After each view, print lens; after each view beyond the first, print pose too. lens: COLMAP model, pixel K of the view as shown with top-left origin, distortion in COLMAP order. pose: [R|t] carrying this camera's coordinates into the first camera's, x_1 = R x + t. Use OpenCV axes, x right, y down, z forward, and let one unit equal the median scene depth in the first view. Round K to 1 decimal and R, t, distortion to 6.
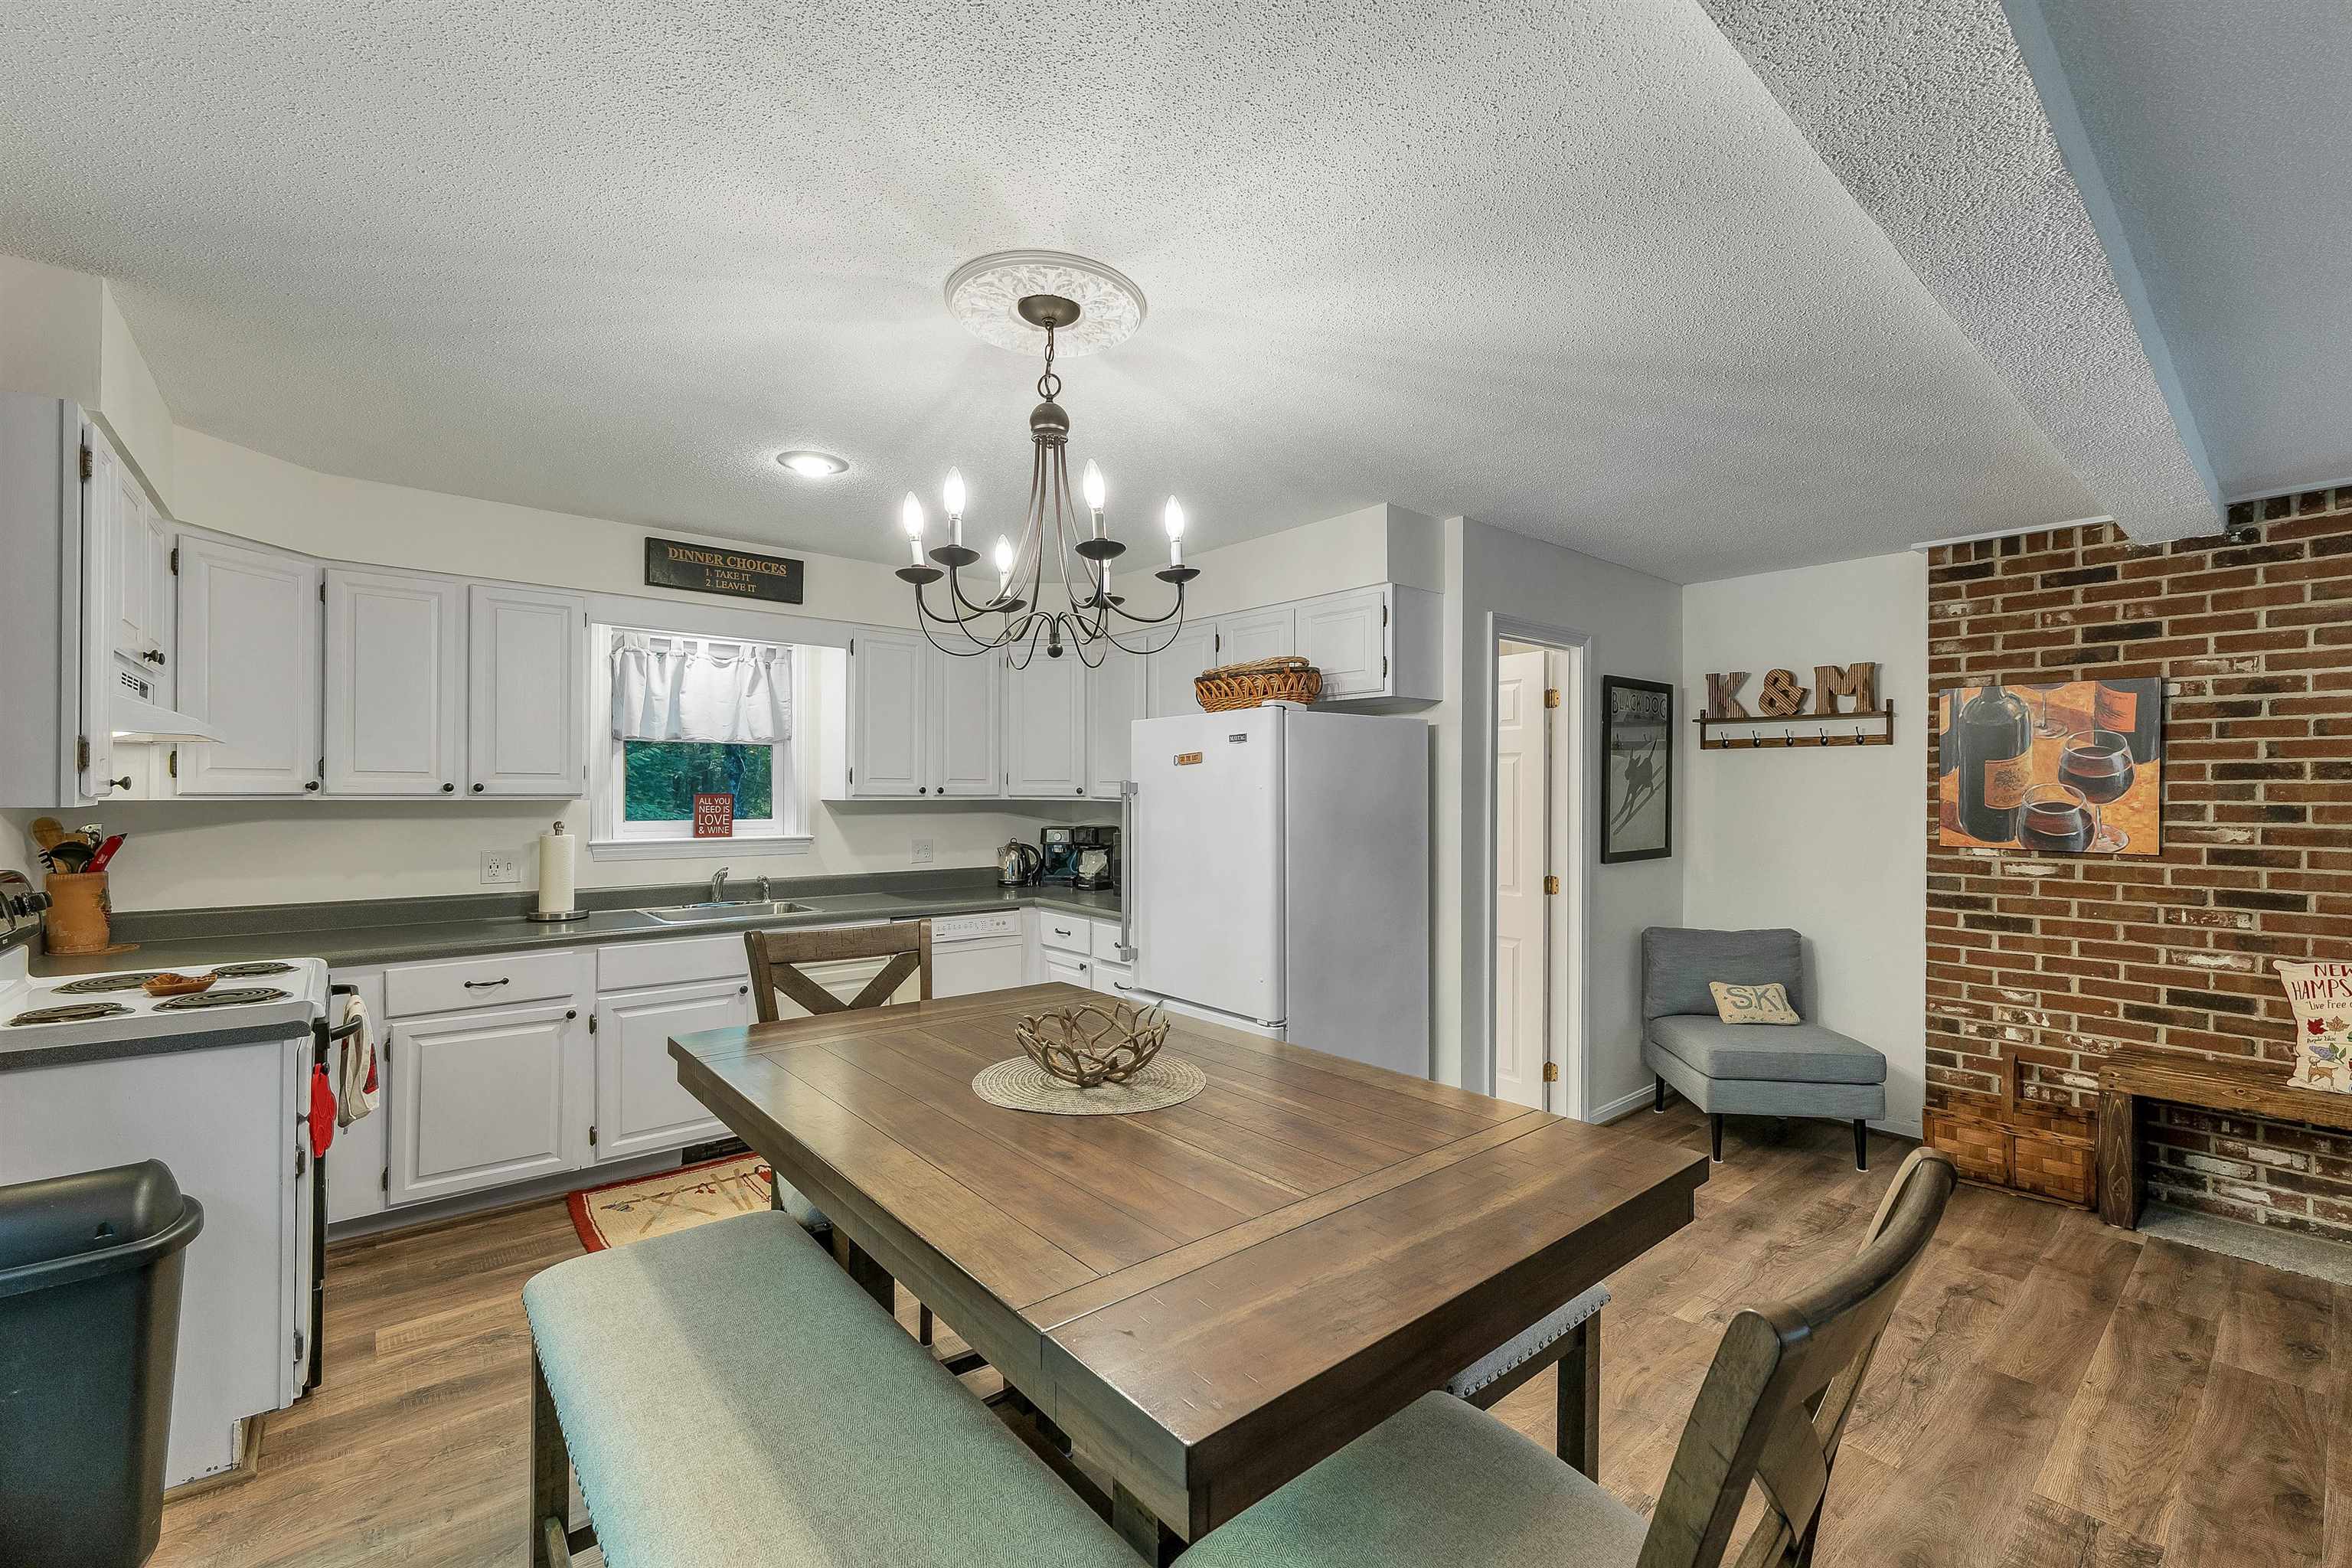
lens RADIAL K [[979.2, 0, 1174.3], [0, 979.2, 789.8], [0, 0, 1]] dist [-0.001545, 0.001462]
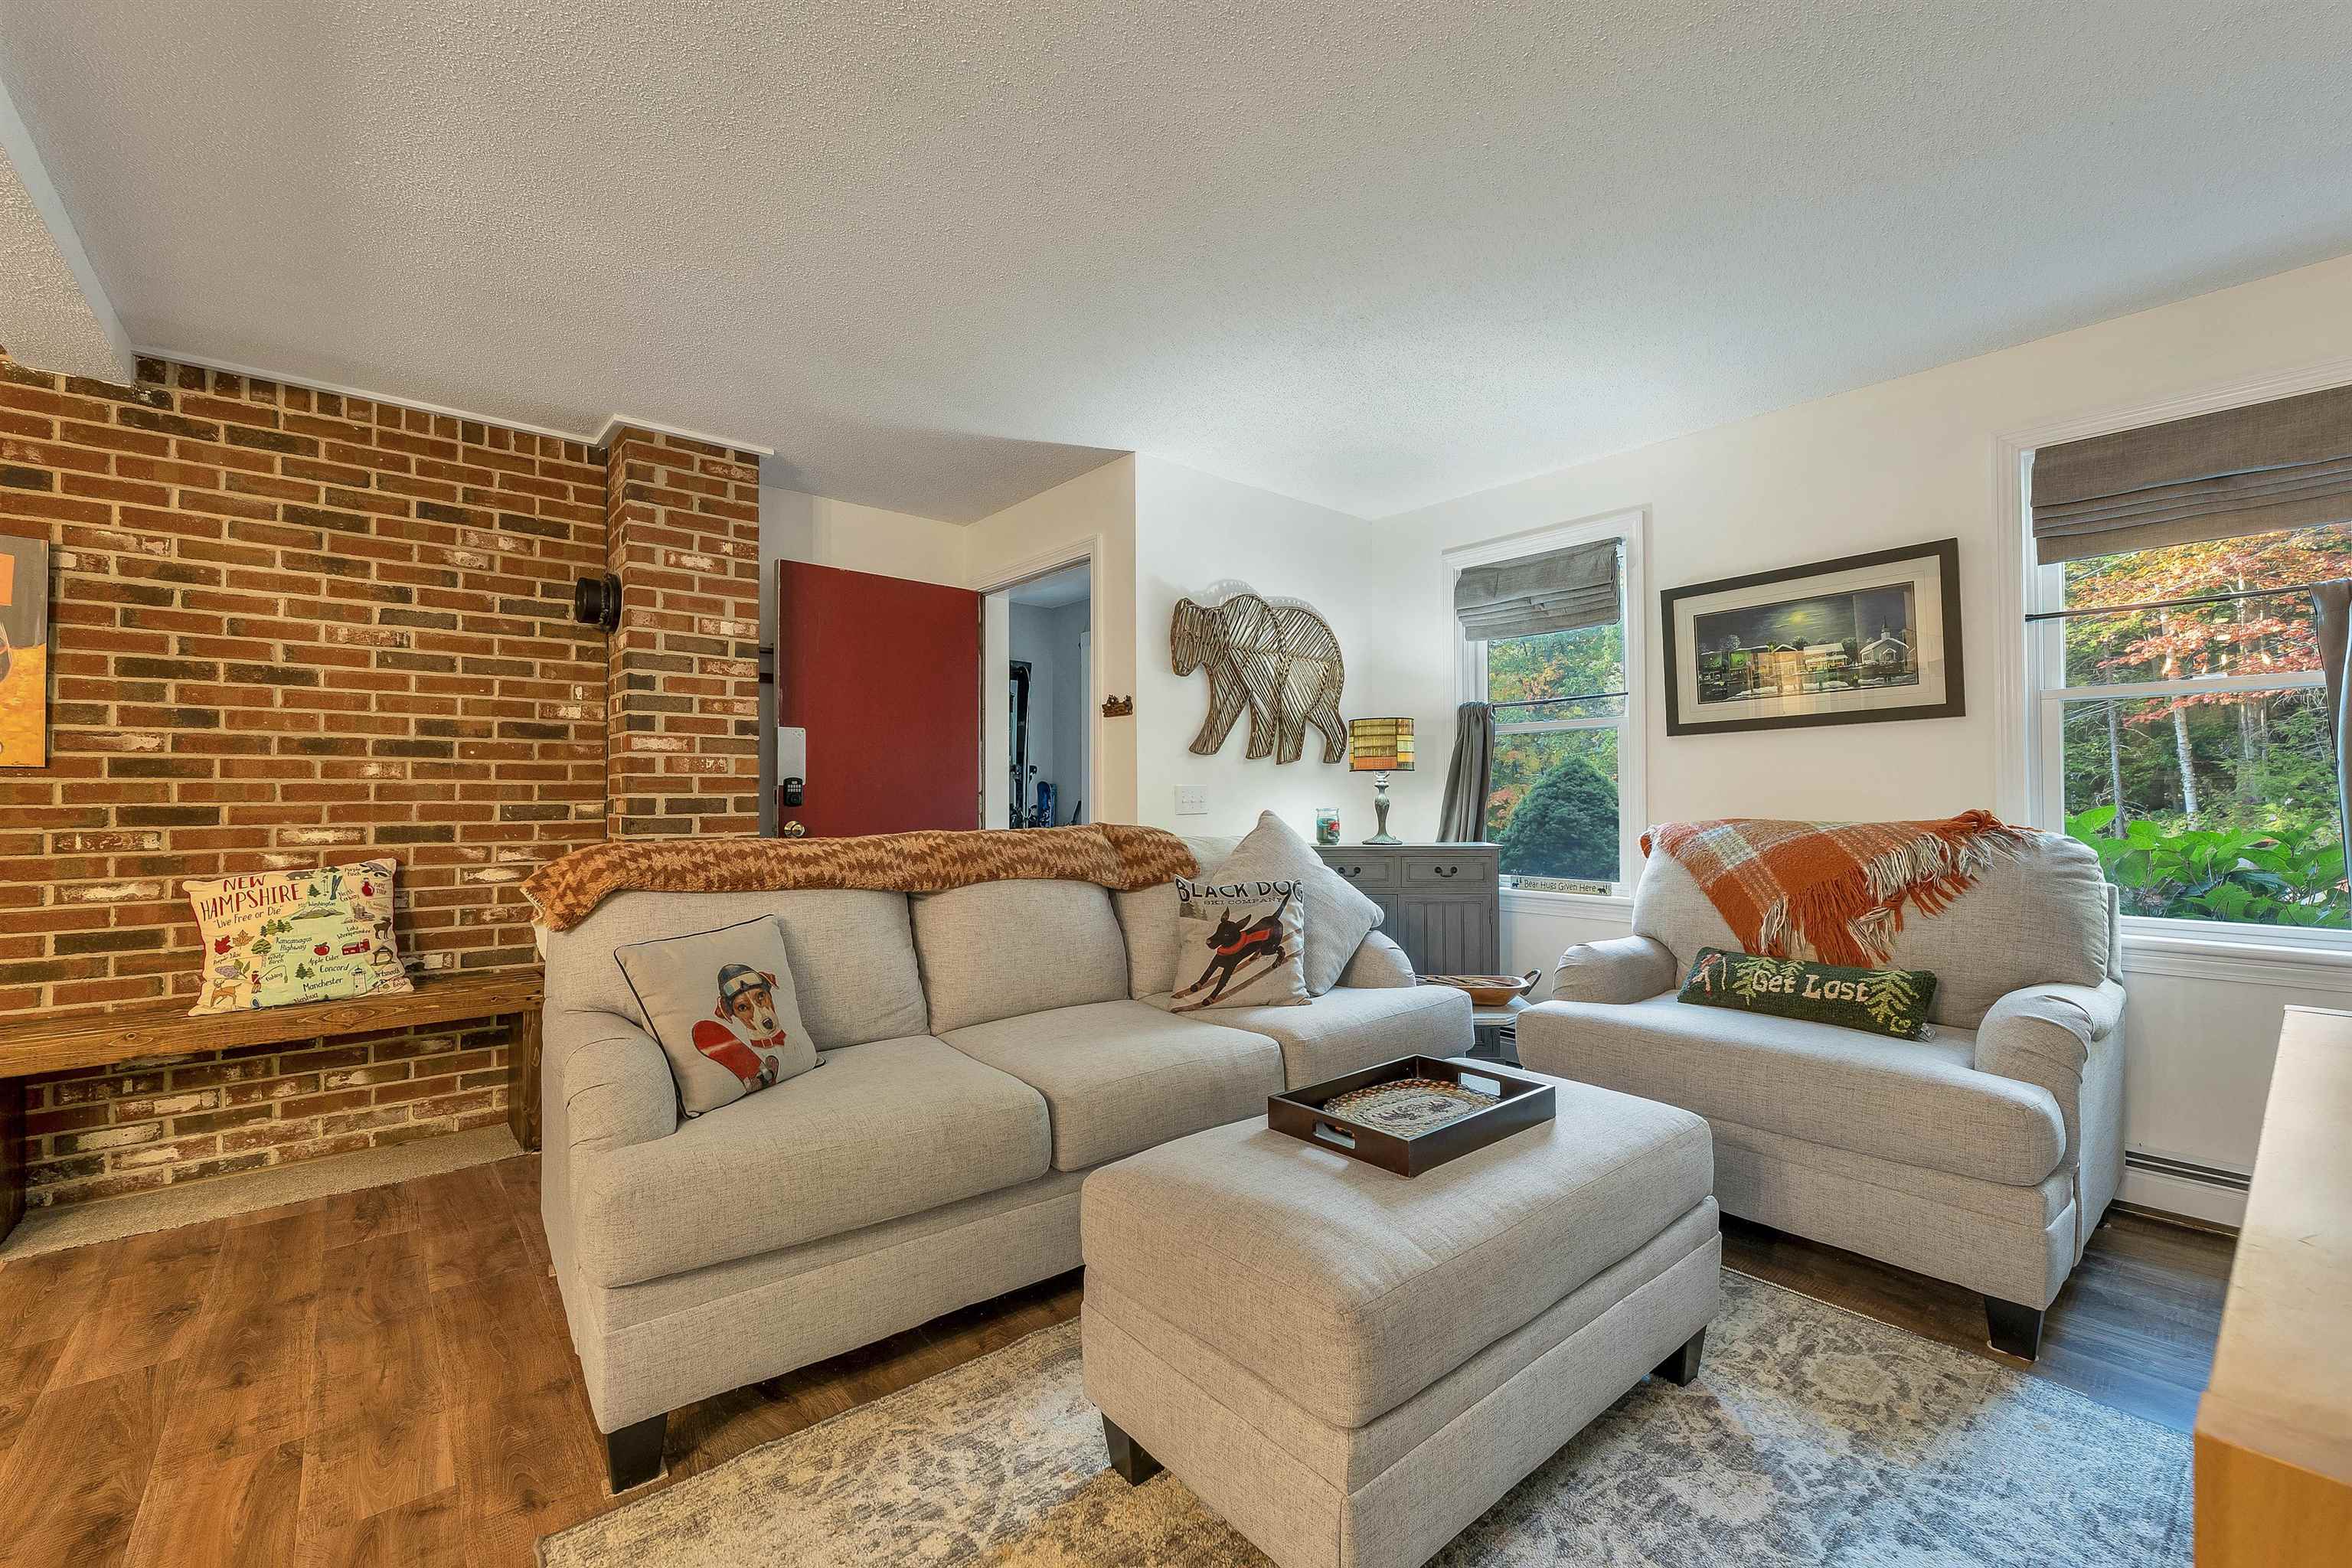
lens RADIAL K [[979.2, 0, 1196.2], [0, 979.2, 784.3], [0, 0, 1]] dist [-0.001545, 0.001462]
pose [[-0.012186, 0.009268, 0.999883, 0.195196], [0.002348, 0.999955, -0.009240, 0.085155], [-0.999923, 0.002235, -0.012207, 0.079739]]
